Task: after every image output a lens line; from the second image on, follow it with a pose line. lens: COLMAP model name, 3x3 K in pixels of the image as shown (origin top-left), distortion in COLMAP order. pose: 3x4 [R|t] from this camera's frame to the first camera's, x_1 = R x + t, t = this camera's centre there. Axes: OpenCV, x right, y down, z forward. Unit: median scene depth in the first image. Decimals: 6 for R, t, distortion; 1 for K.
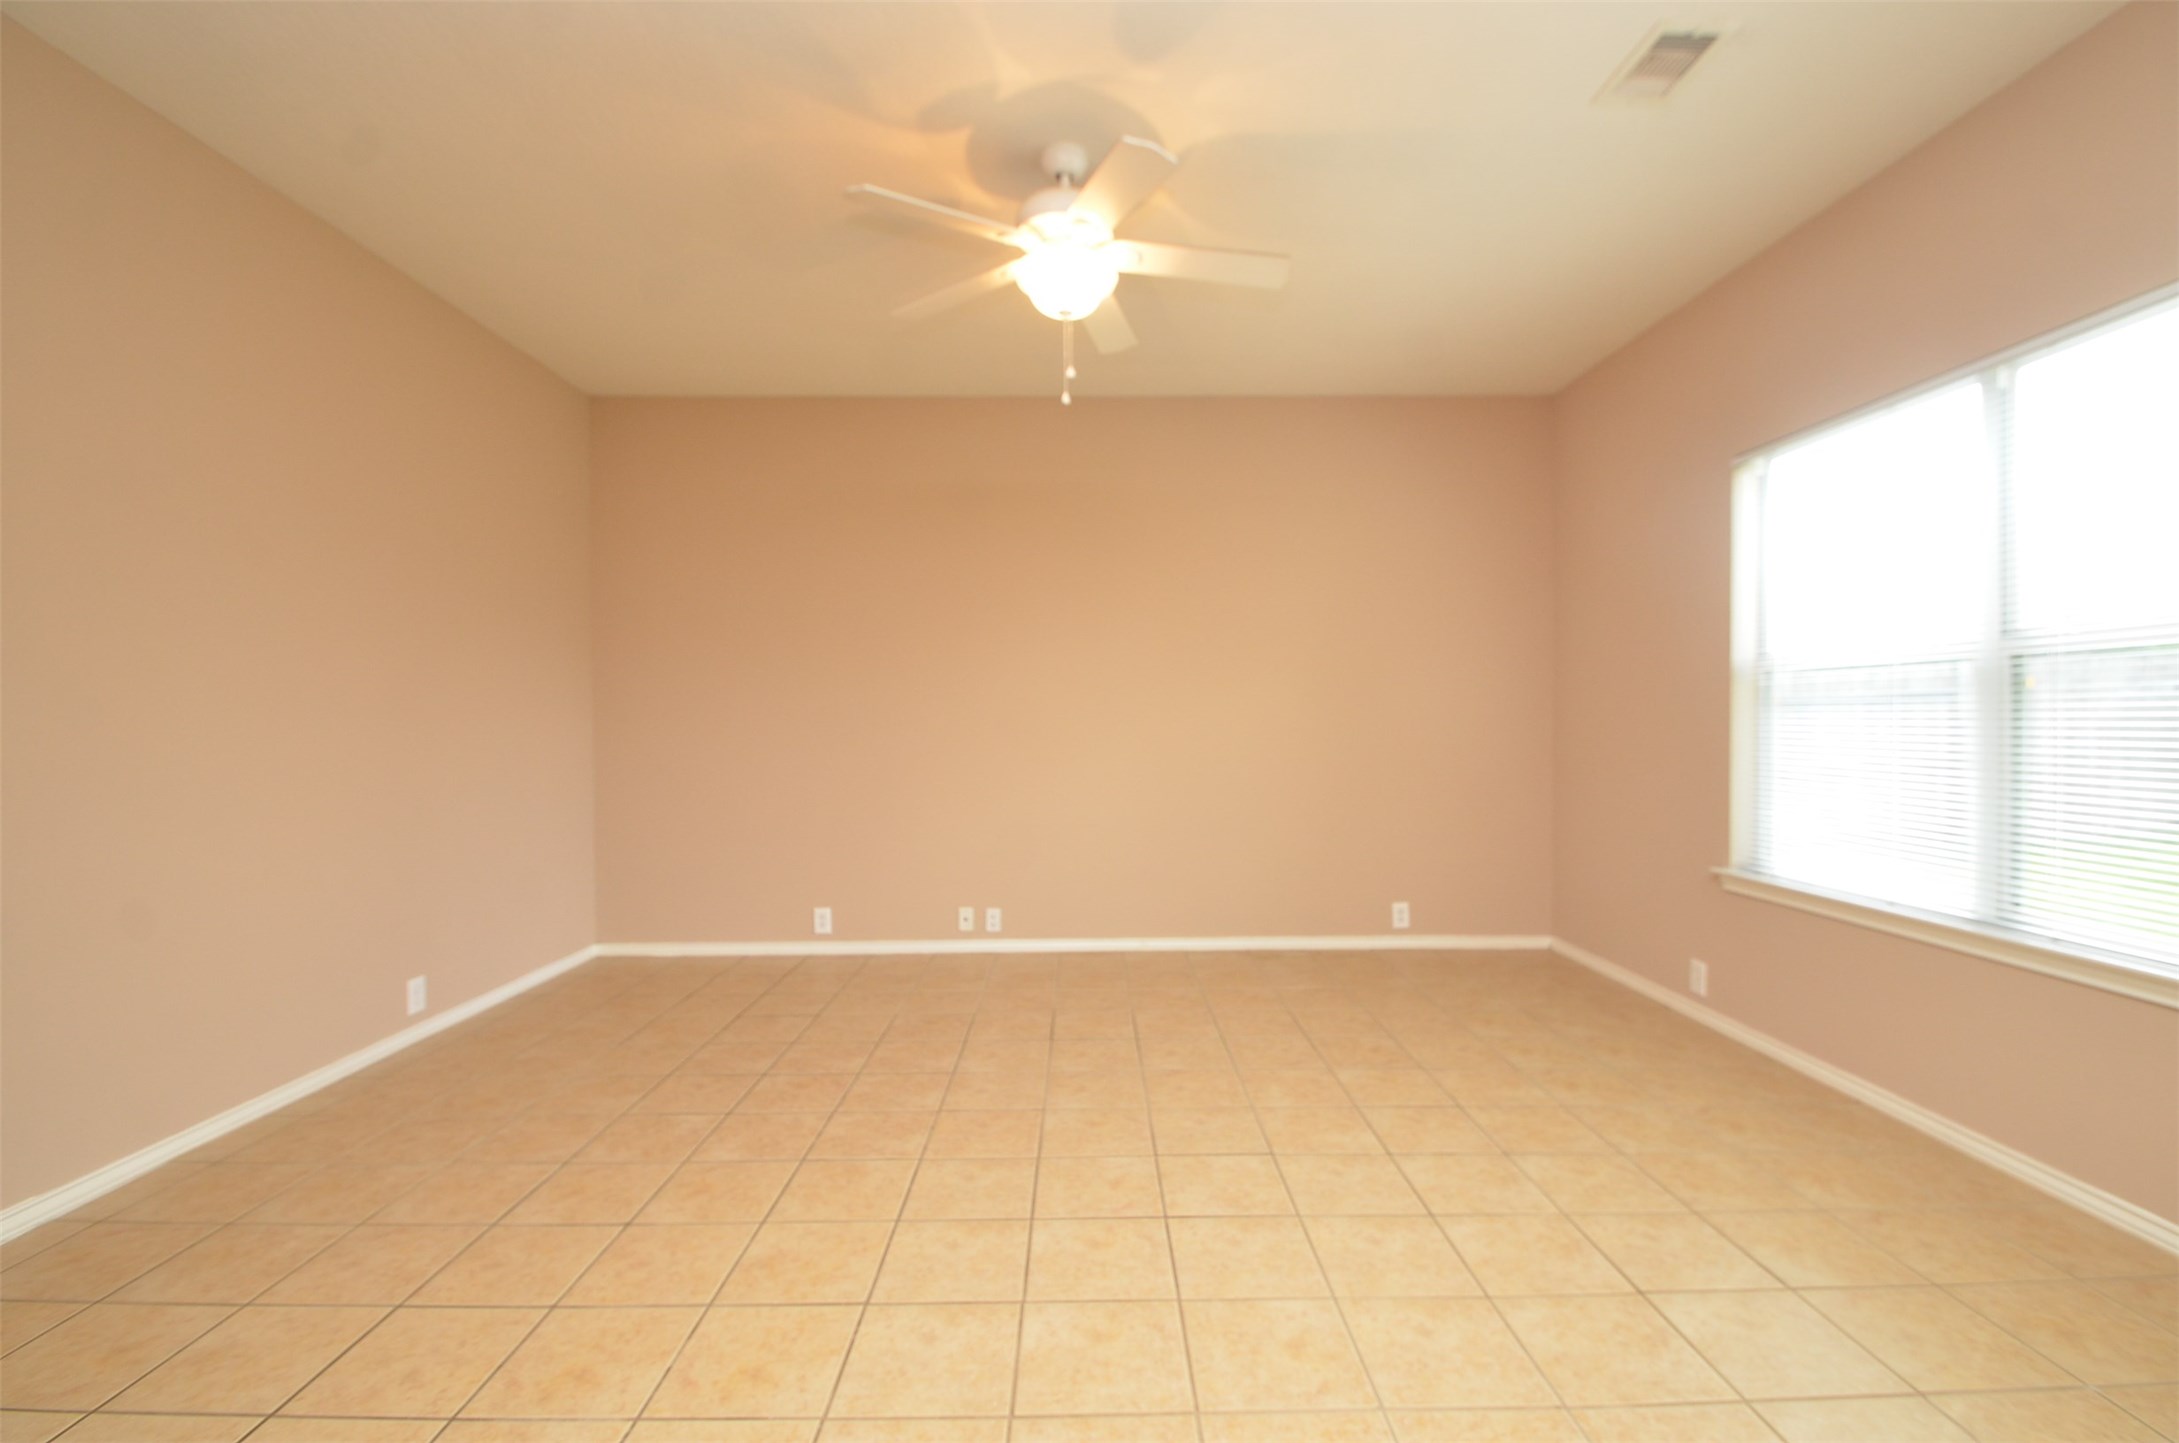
lens RADIAL K [[958.3, 0, 1100.2], [0, 958.3, 704.9], [0, 0, 1]] dist [0.003088, -0.007560]
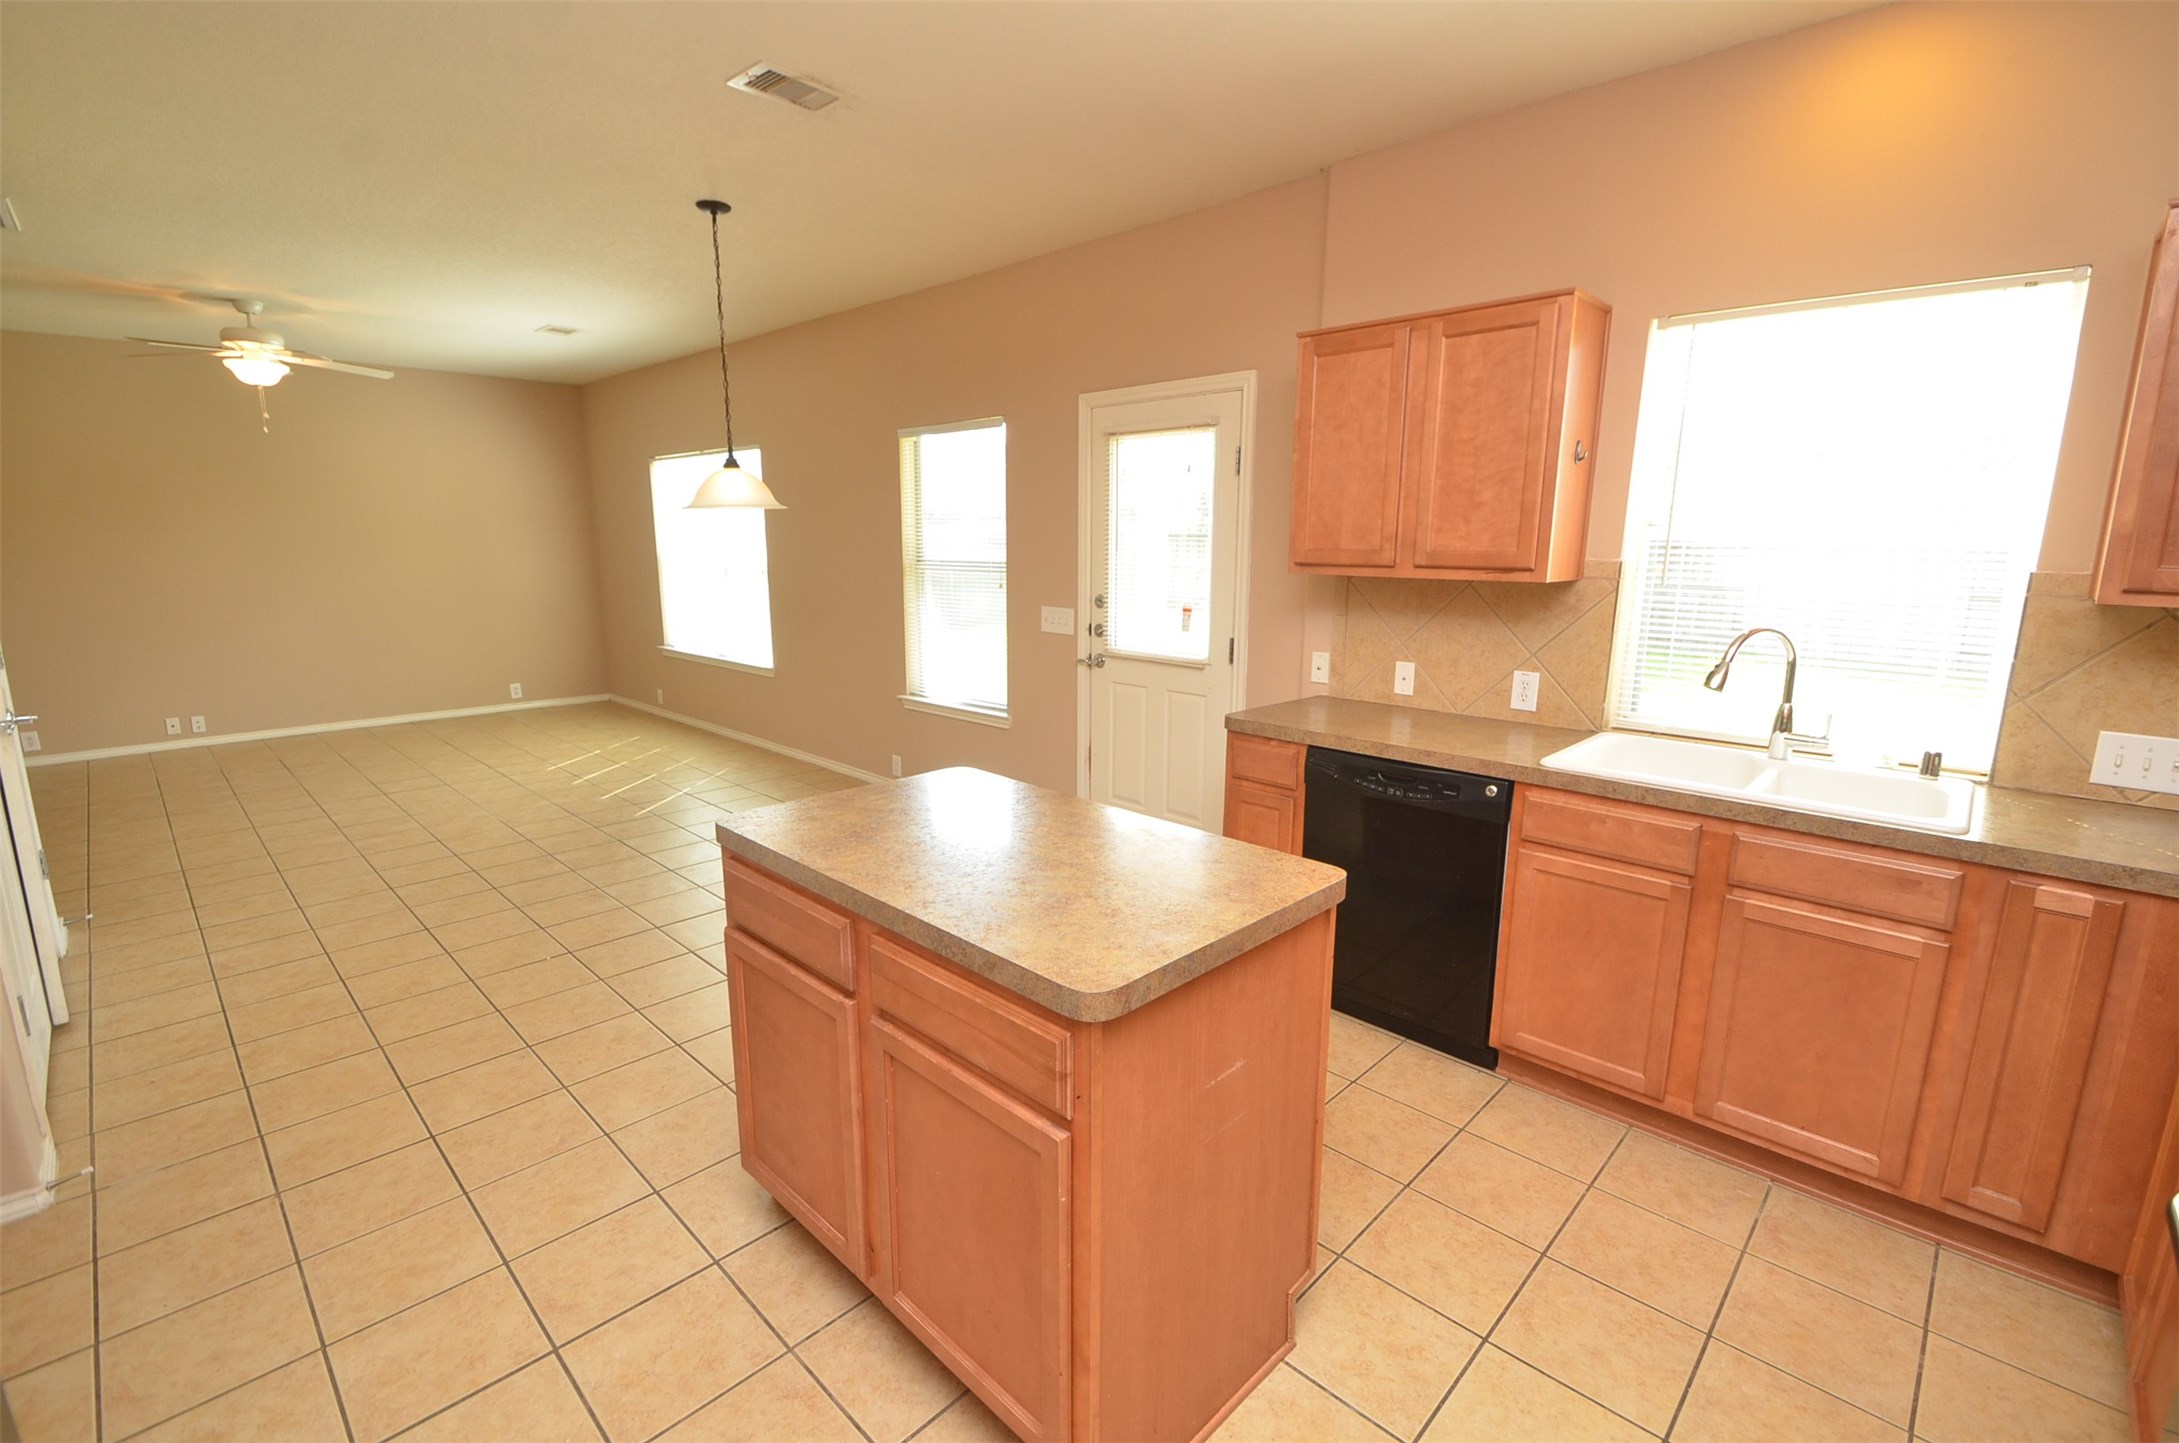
lens RADIAL K [[958.3, 0, 1101.4], [0, 958.3, 720.5], [0, 0, 1]] dist [0.003088, -0.007560]
pose [[0.704560, -0.129139, 0.697796, -0.267447], [-0.014852, 0.980404, 0.196436, -0.142061], [-0.709489, -0.148764, 0.688835, -1.623323]]
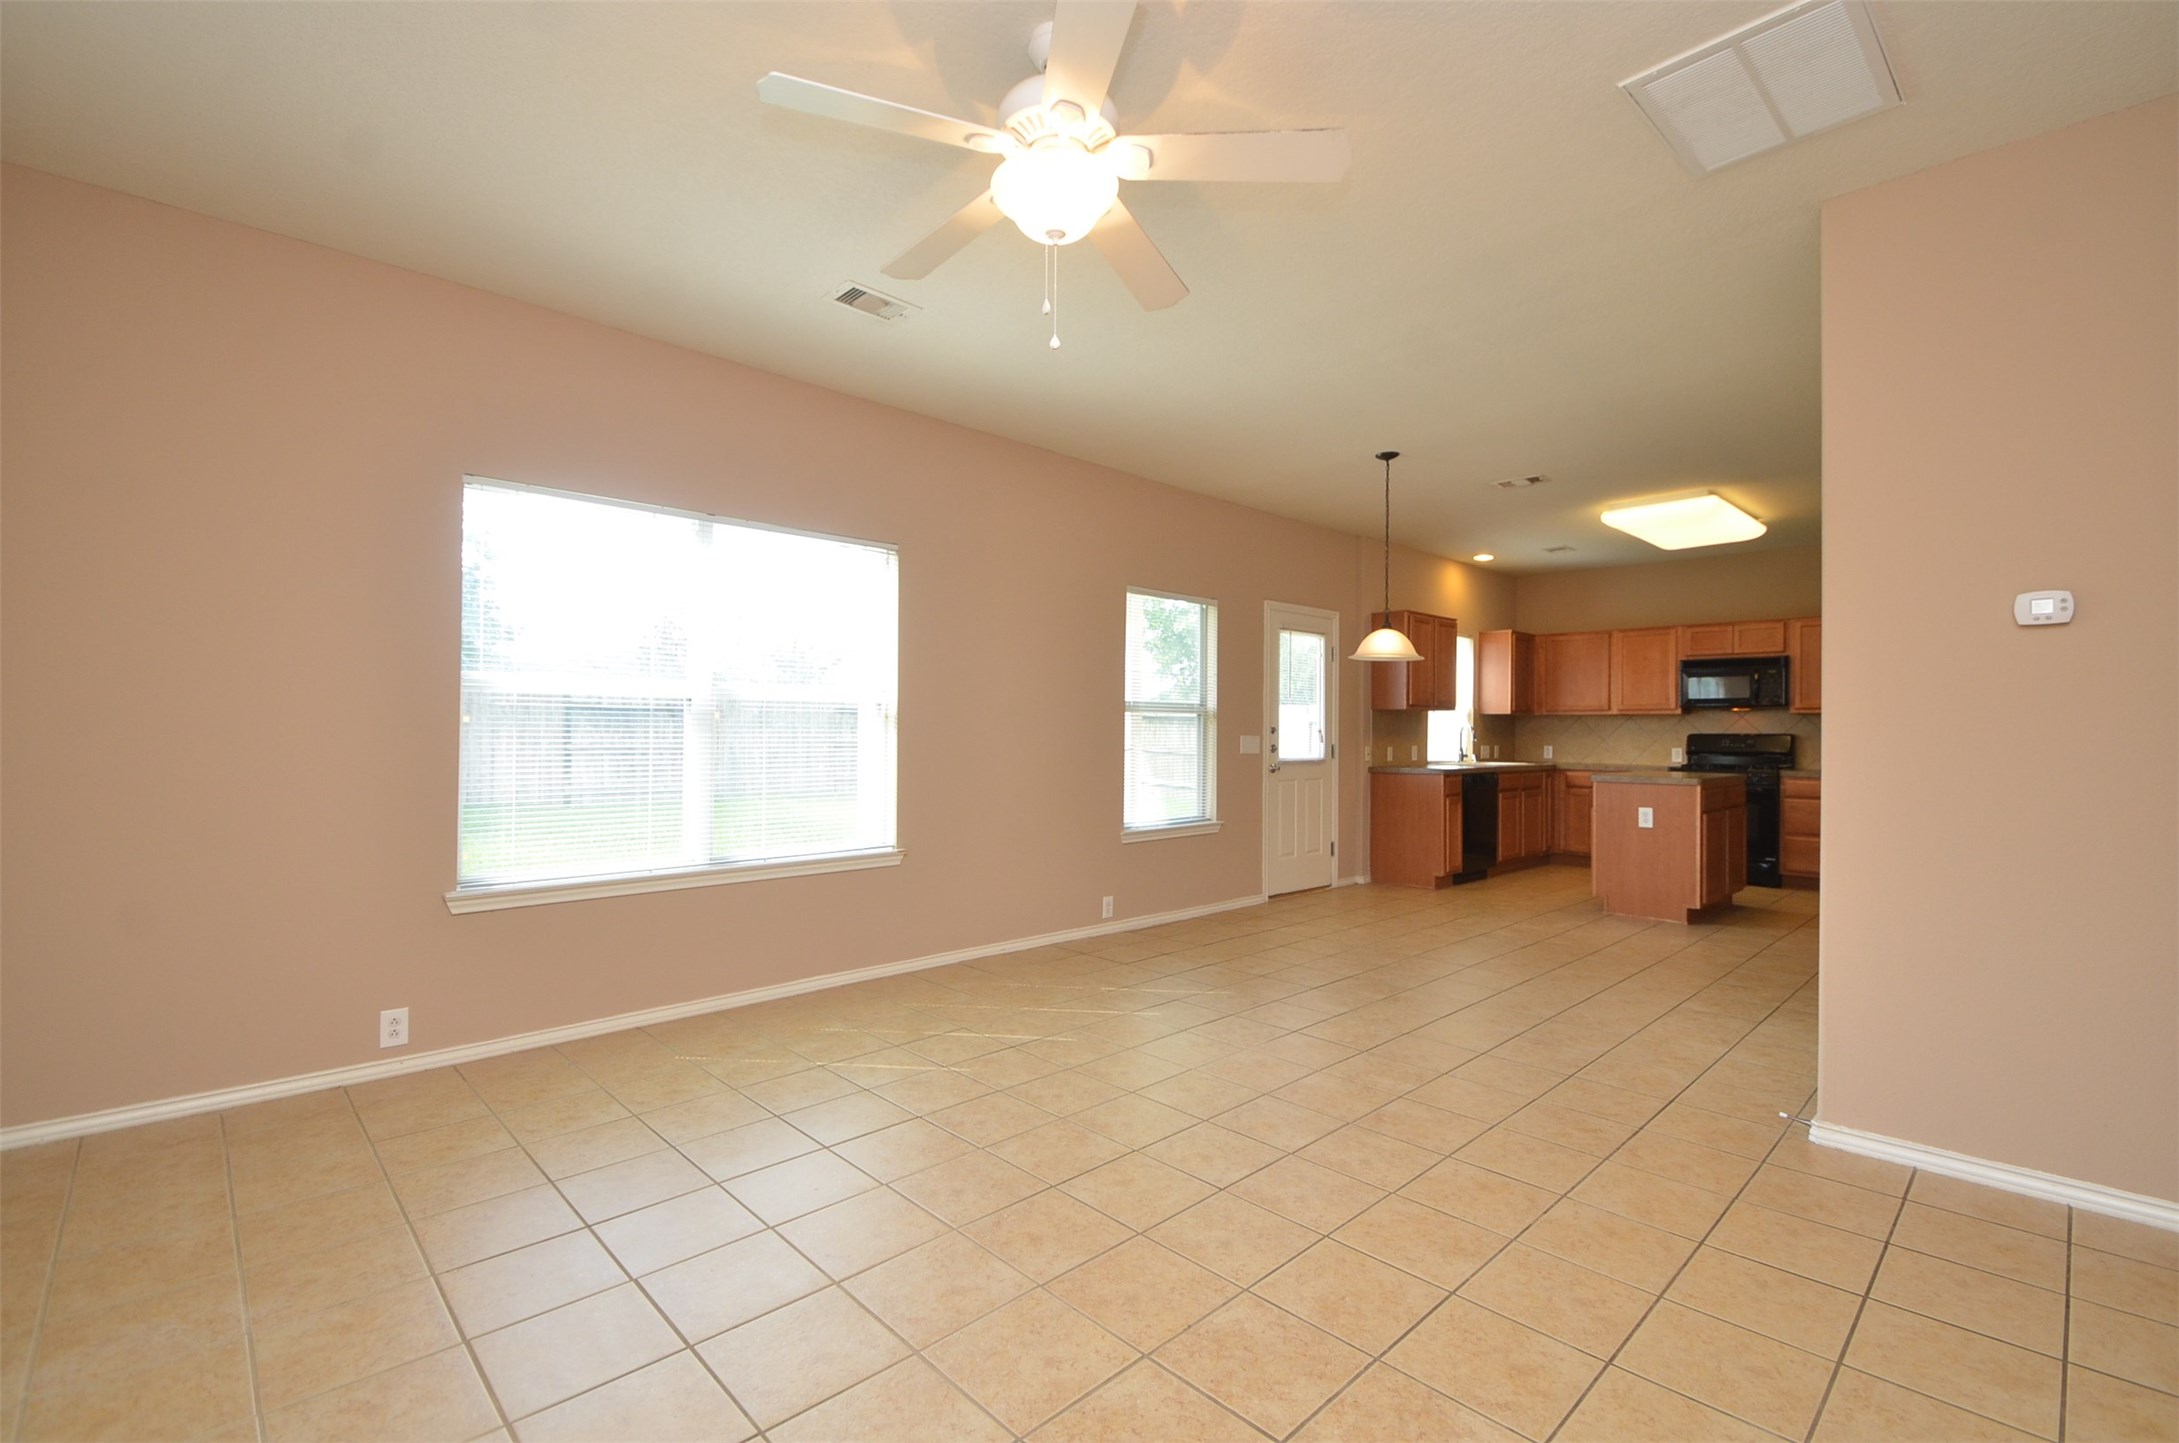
lens RADIAL K [[958.3, 0, 1081.1], [0, 958.3, 727.6], [0, 0, 1]] dist [0.003088, -0.007560]
pose [[-0.670522, -0.001279, 0.741889, -0.633093], [-0.014437, 0.999832, -0.011324, 0.004309], [-0.741750, -0.018303, -0.670427, 1.497984]]
